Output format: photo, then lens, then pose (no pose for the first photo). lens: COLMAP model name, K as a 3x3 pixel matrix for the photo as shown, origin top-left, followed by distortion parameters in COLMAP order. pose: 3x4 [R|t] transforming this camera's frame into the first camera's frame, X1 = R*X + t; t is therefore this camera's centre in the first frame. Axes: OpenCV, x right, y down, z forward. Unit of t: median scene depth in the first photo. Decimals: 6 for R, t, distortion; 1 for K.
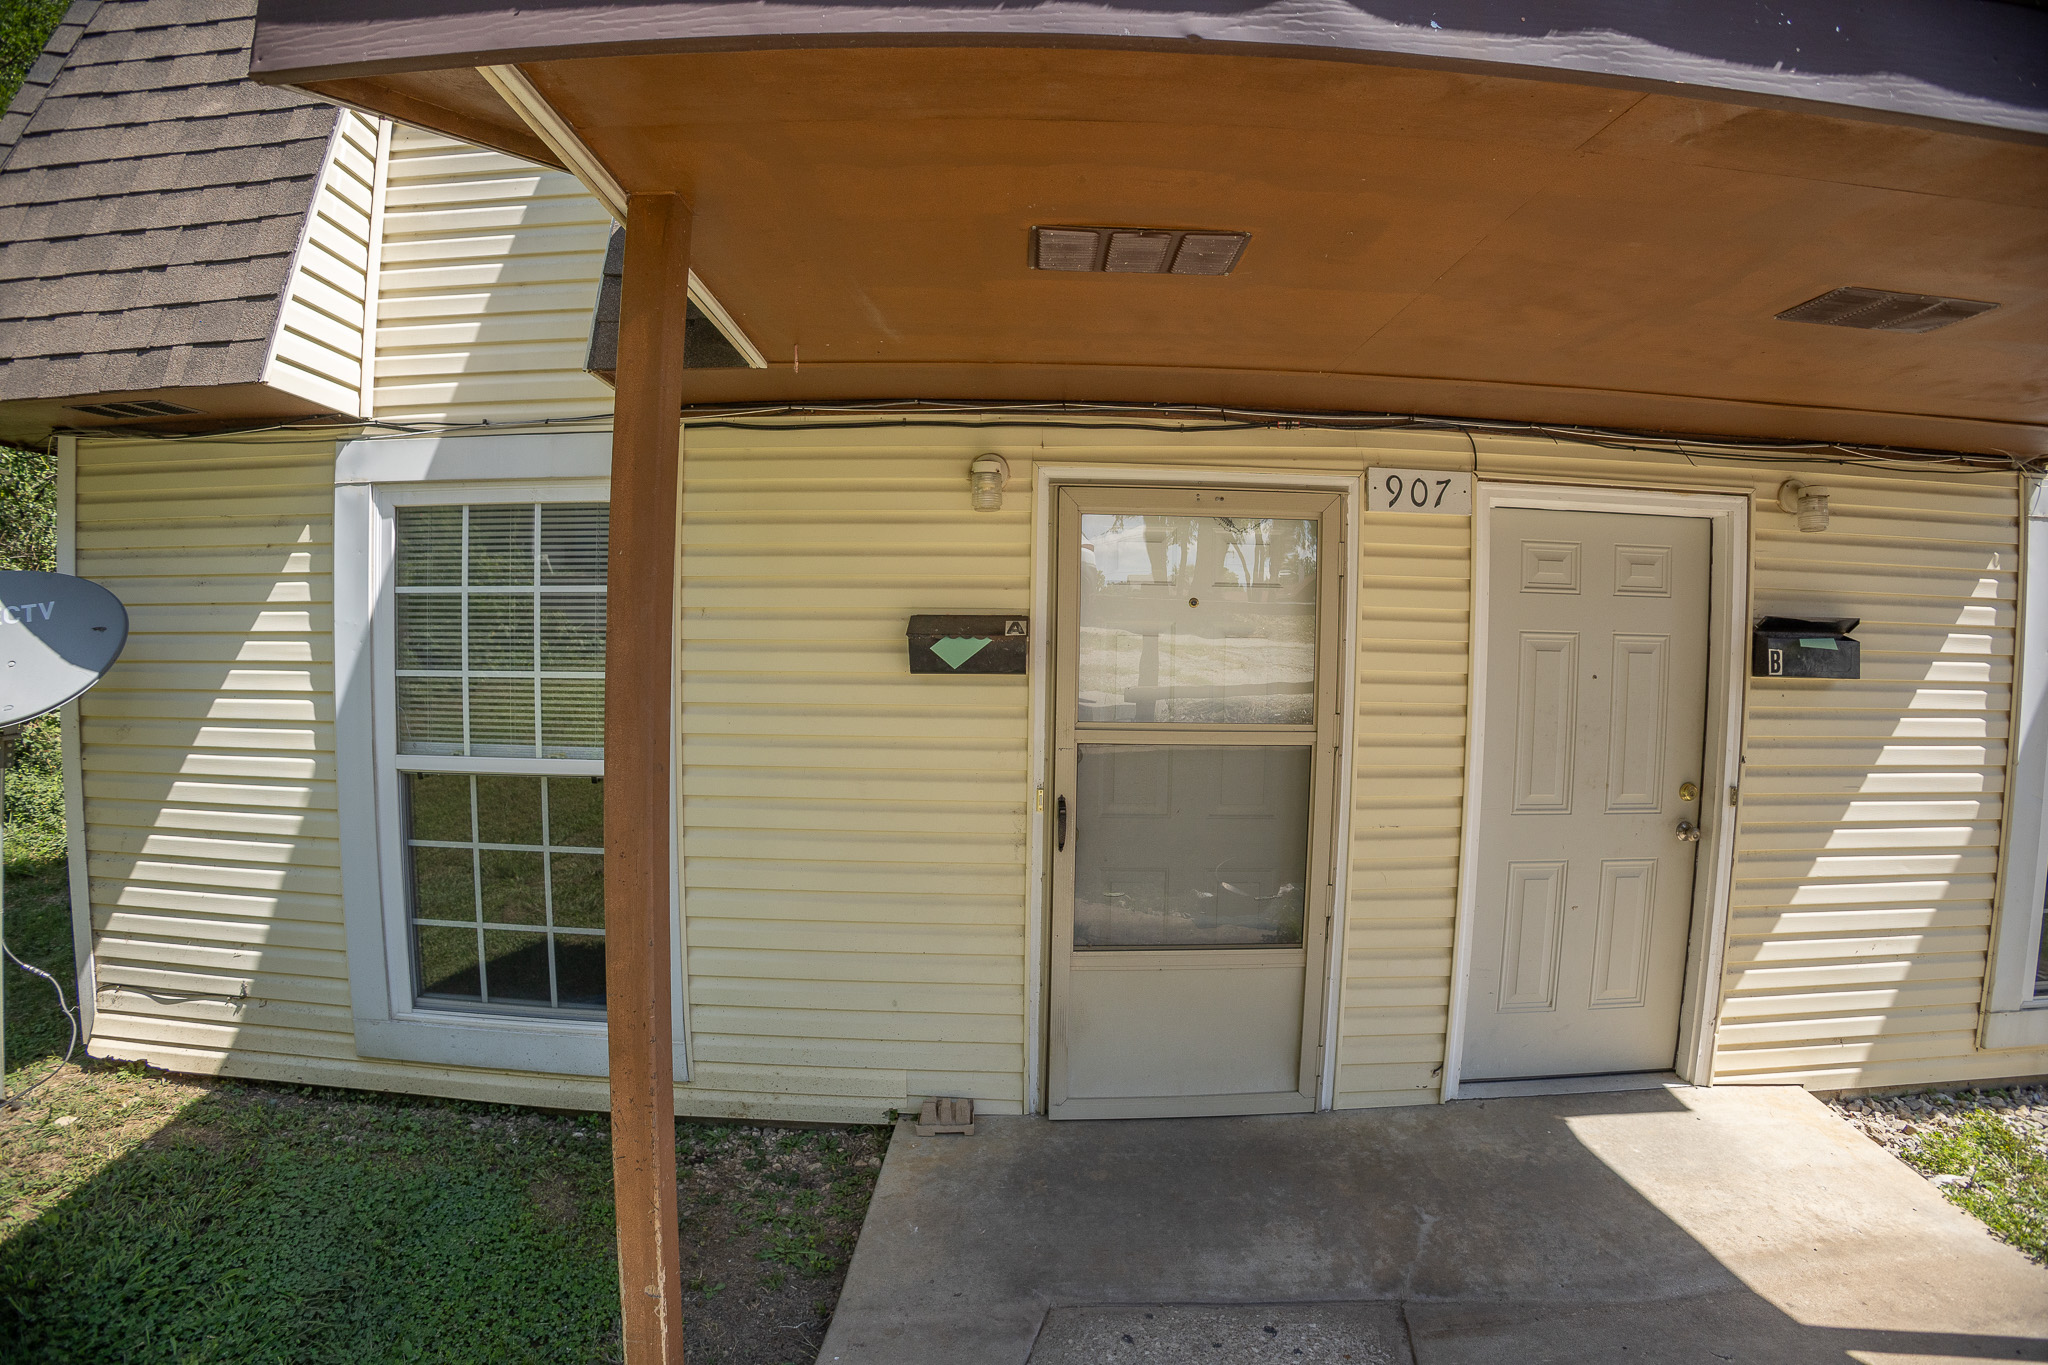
lens RADIAL K [[915.2, 0, 1024.0], [0, 915.2, 682.5], [0, 0, 1]] dist [-0.112870, 0.022073]
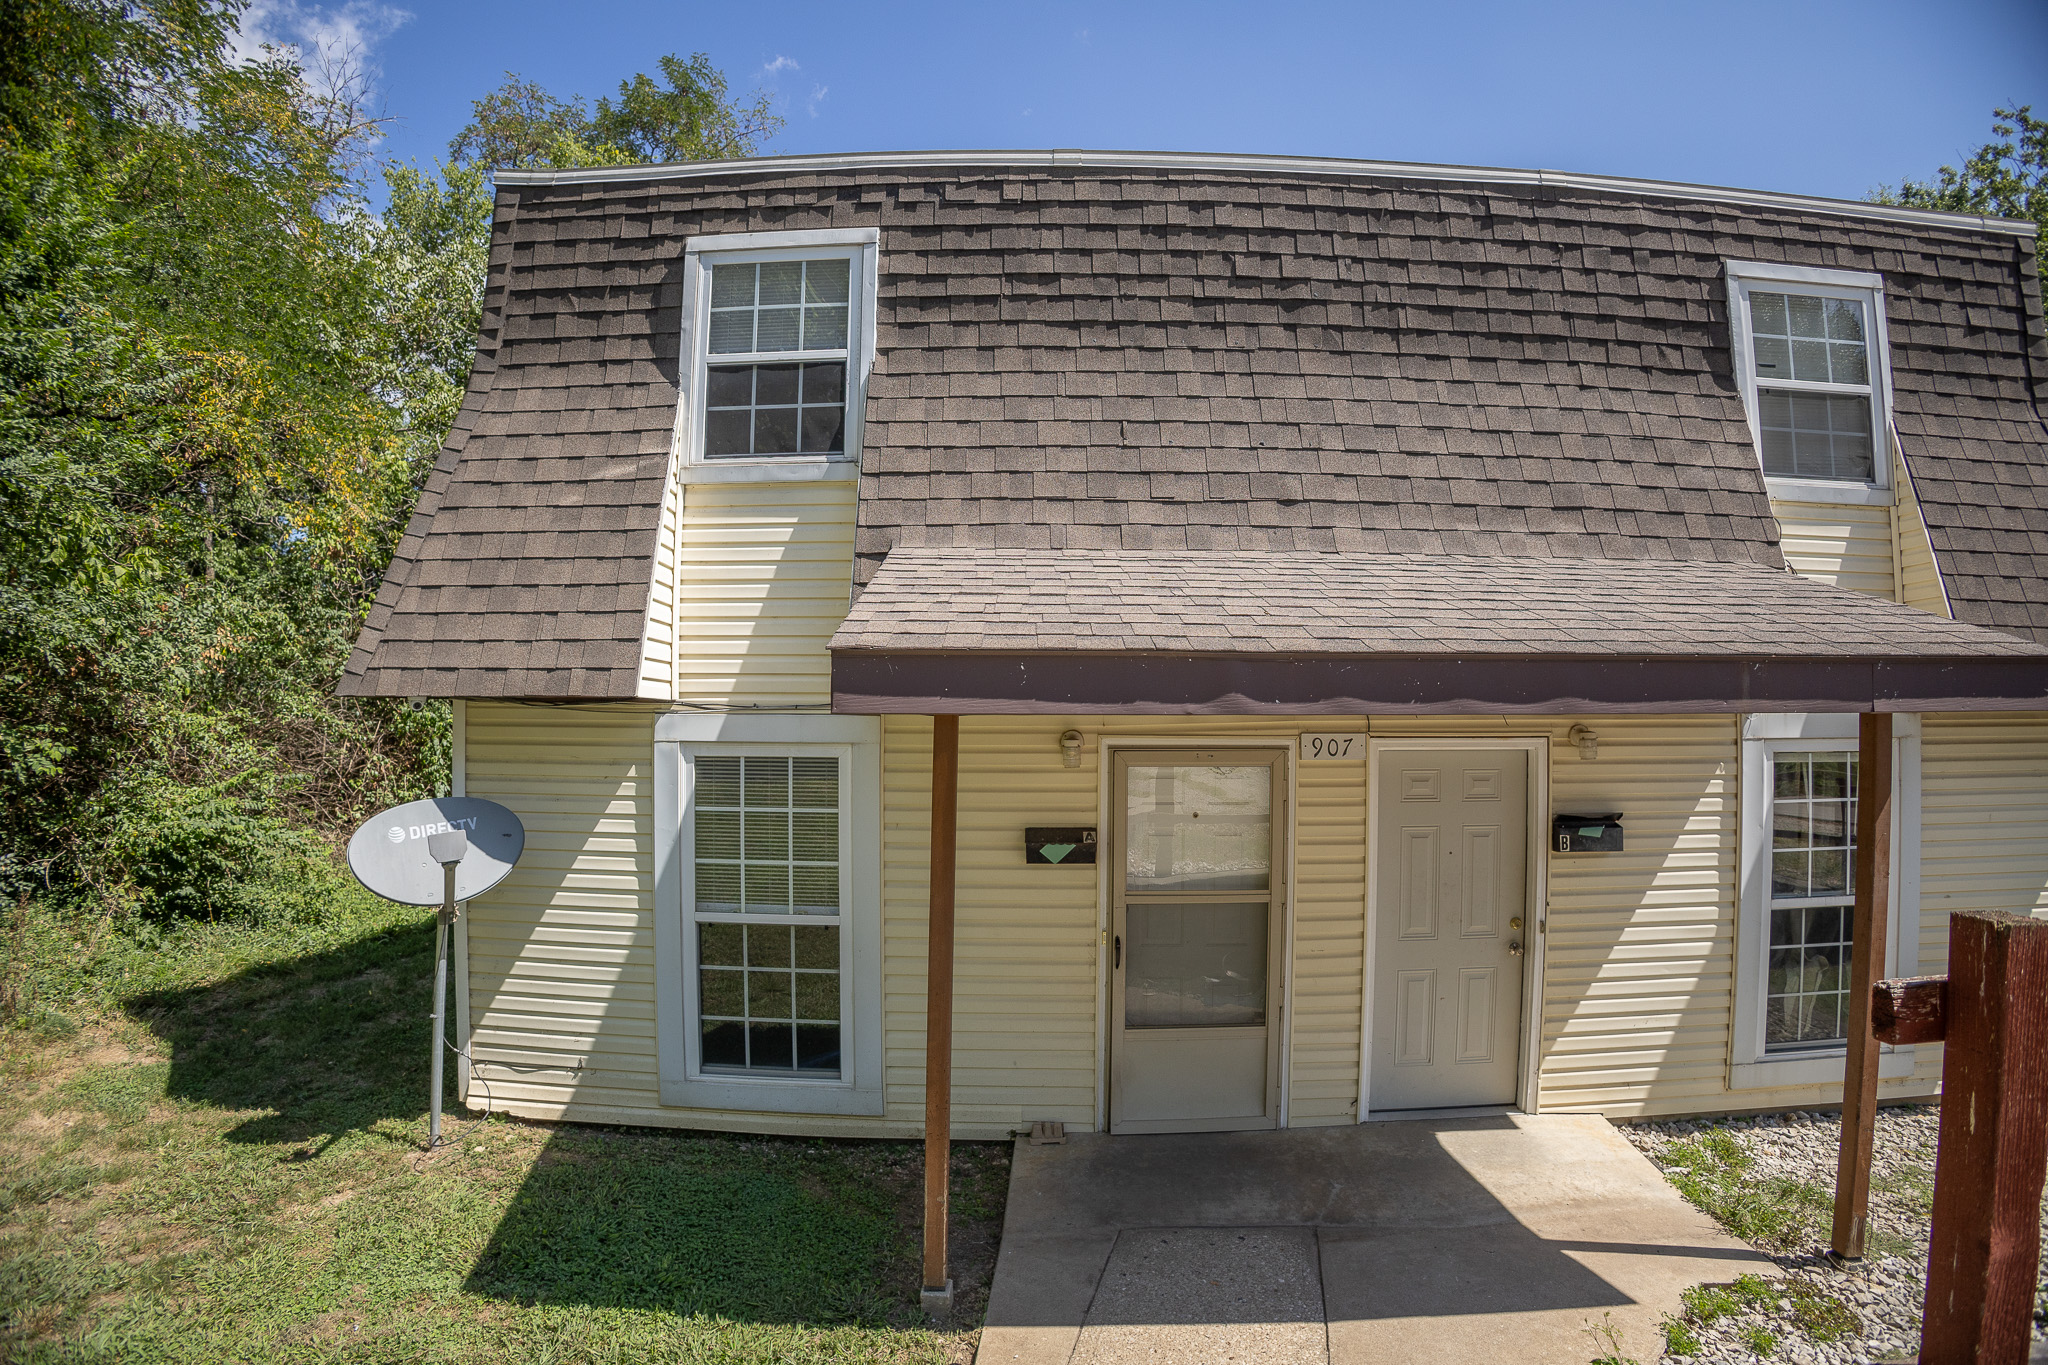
lens RADIAL K [[950.9, 0, 1024.0], [0, 950.9, 682.5], [0, 0, 1]] dist [-0.128122, 0.034179]
pose [[0.999914, -0.009827, -0.008666, -0.106335], [0.009299, 0.998214, -0.059012, -0.229277], [0.009231, 0.058926, 0.998220, -0.714508]]
